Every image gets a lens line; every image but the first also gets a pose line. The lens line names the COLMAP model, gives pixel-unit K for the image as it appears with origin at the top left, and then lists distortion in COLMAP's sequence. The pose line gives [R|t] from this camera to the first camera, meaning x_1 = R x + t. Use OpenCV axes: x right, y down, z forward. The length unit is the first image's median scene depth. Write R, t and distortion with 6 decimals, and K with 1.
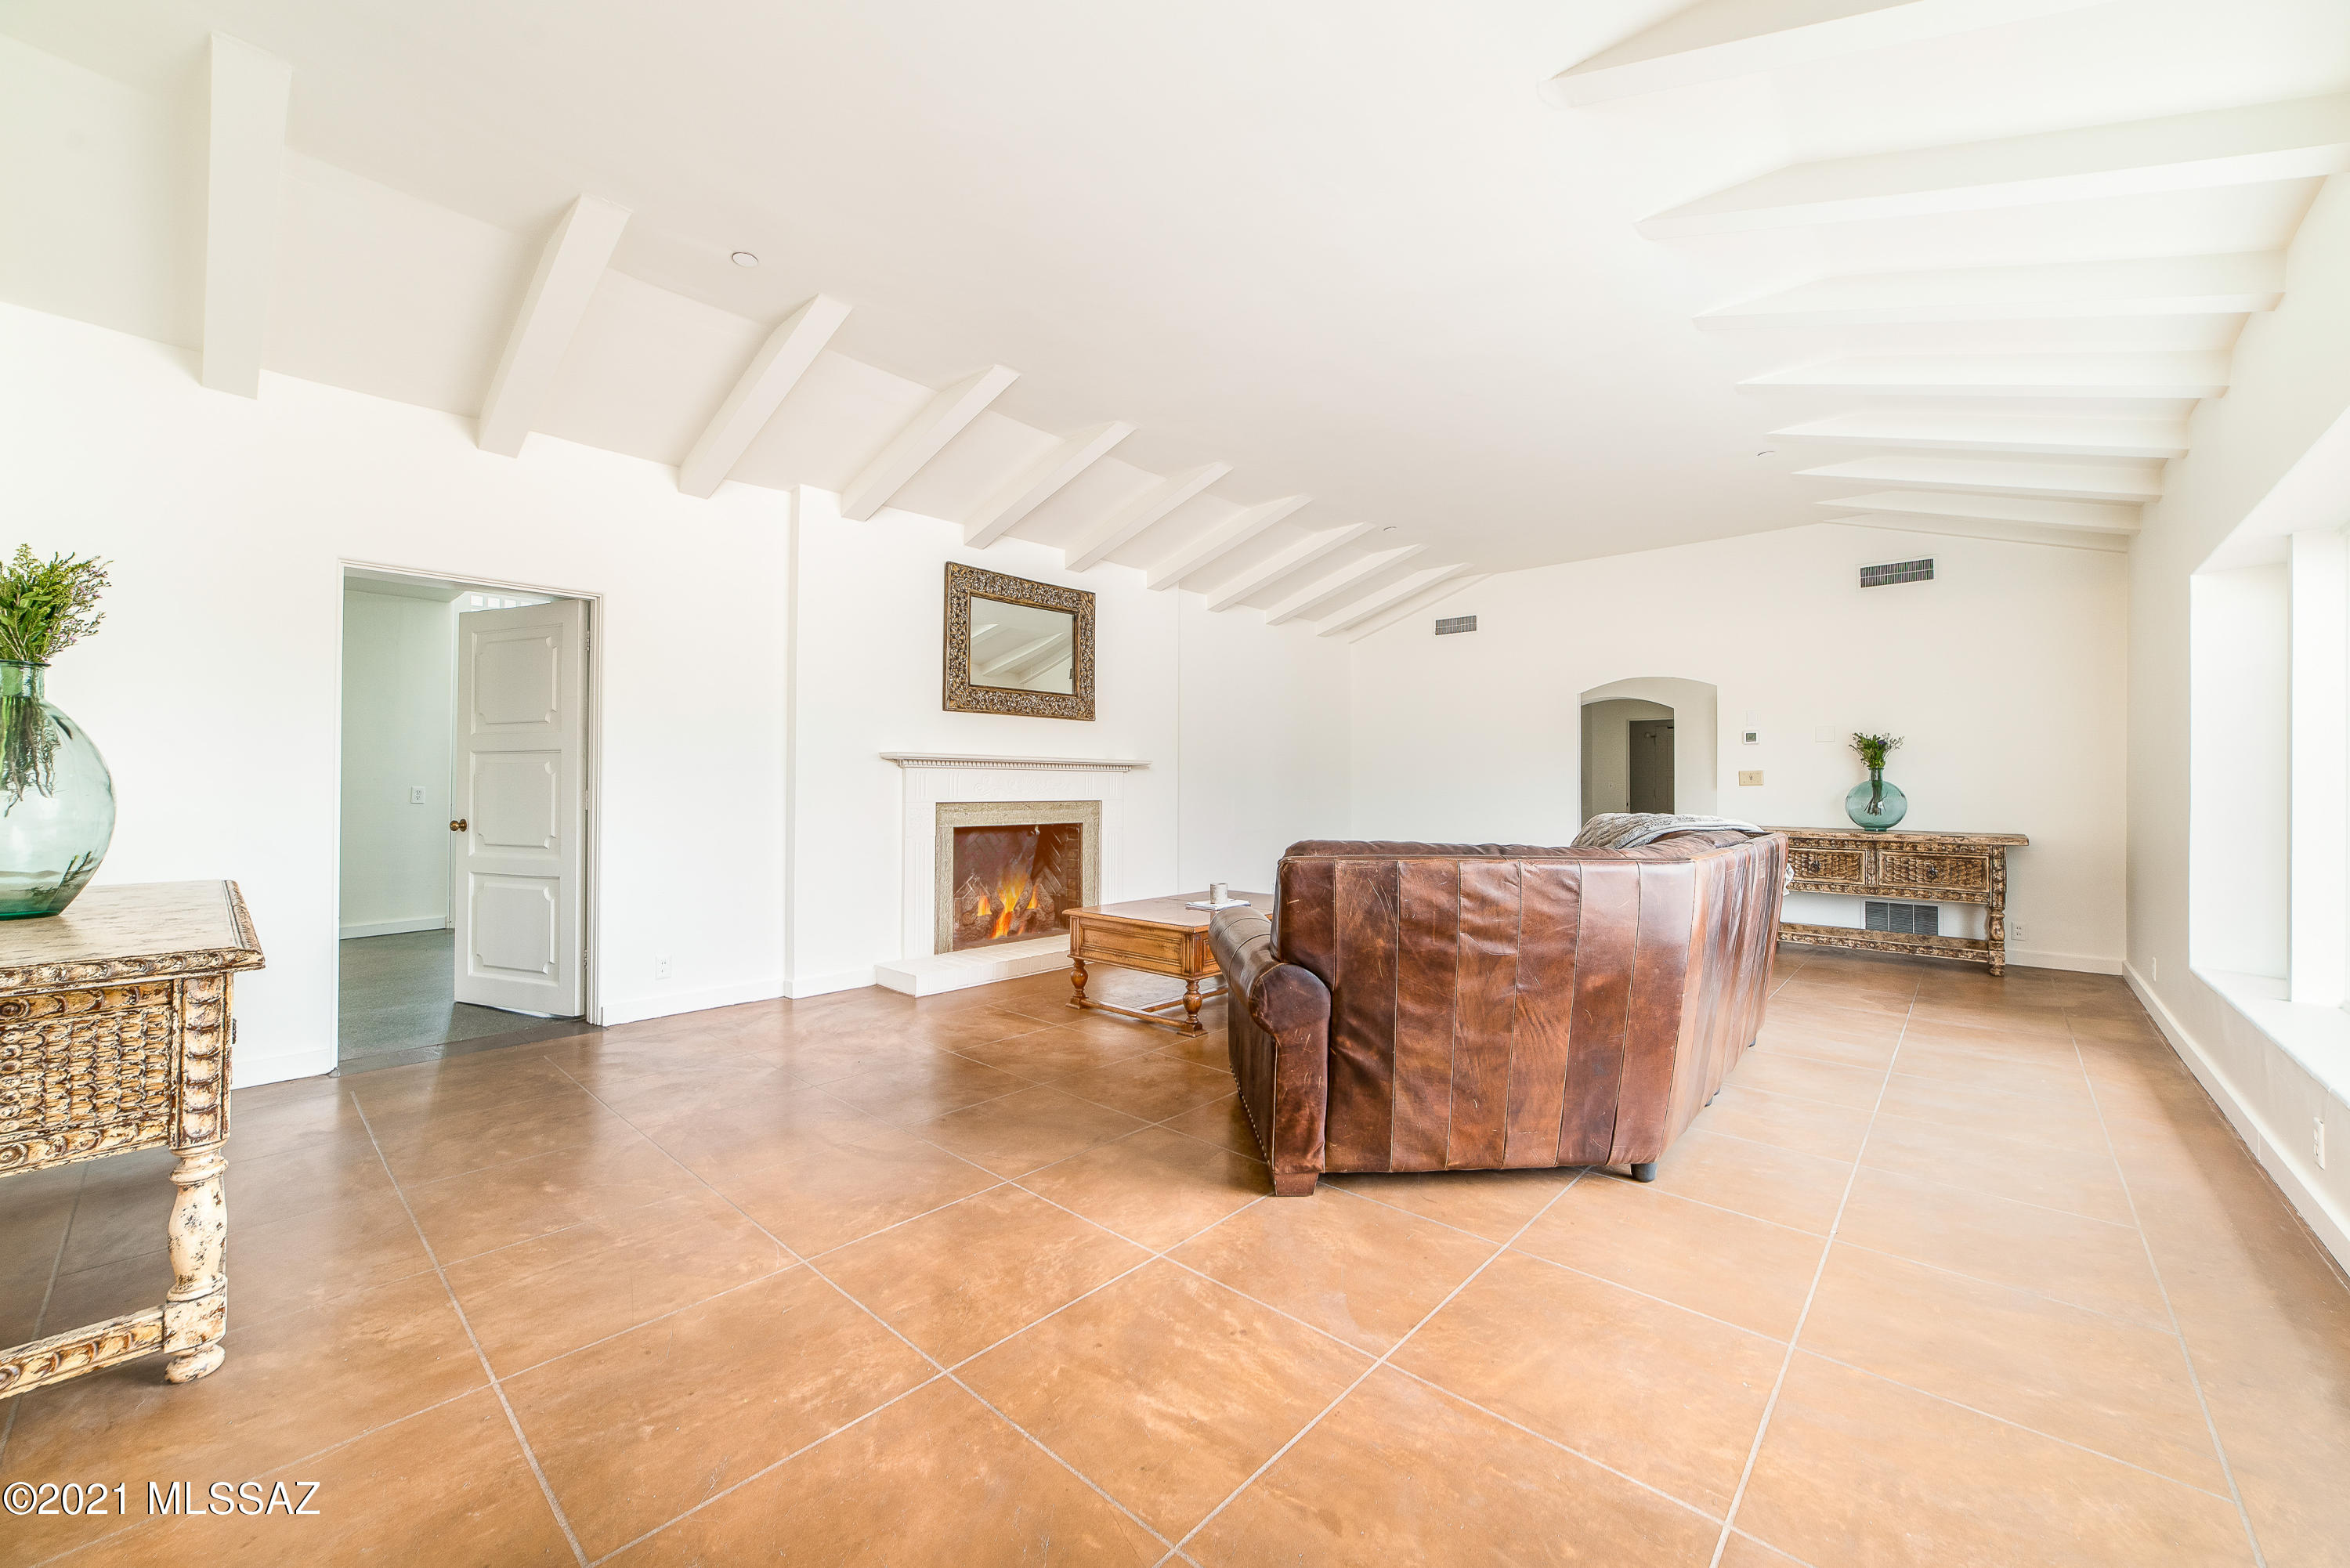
lens RADIAL K [[905.5, 0, 1175.0], [0, 905.5, 784.0], [0, 0, 1]] dist [-0.000928, -0.000011]
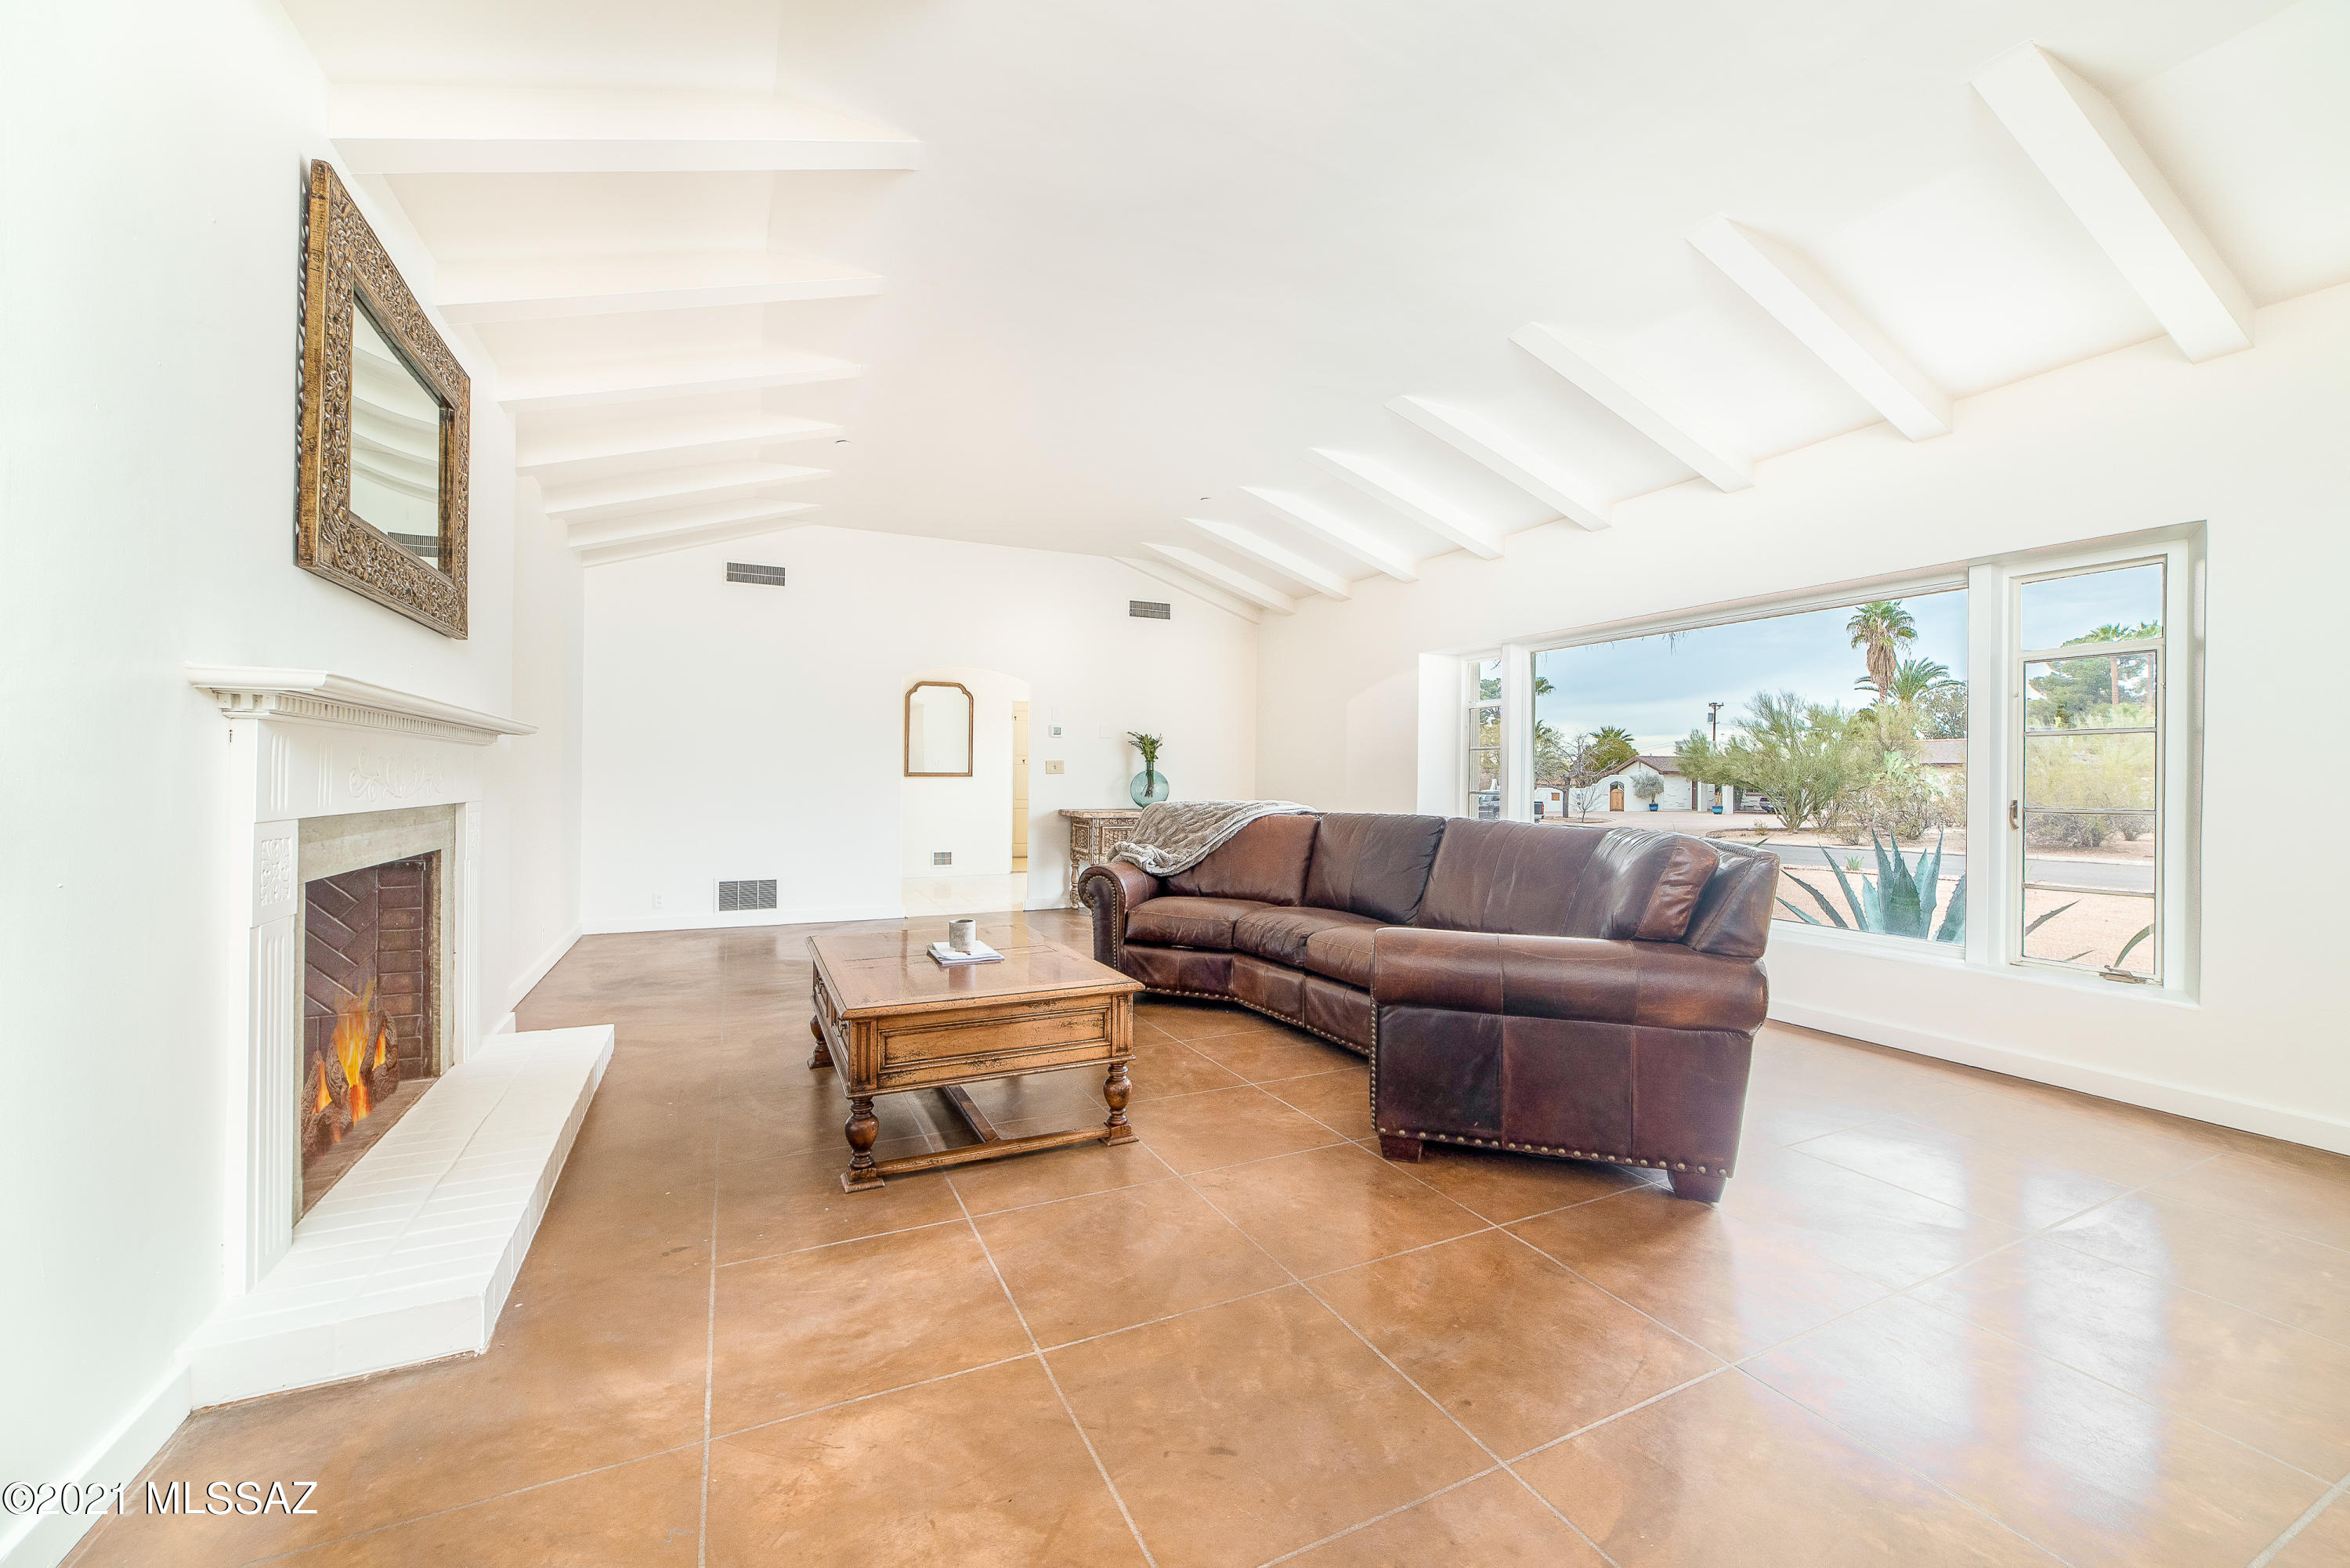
lens RADIAL K [[922.7, 0, 1150.9], [0, 922.7, 776.4], [0, 0, 1]] dist [-0.010555, 0.000068]
pose [[0.391037, -0.001621, 0.920374, -0.424470], [-0.004324, 0.999984, 0.003599, 0.000261], [-0.920365, -0.005387, 0.391023, 0.492138]]
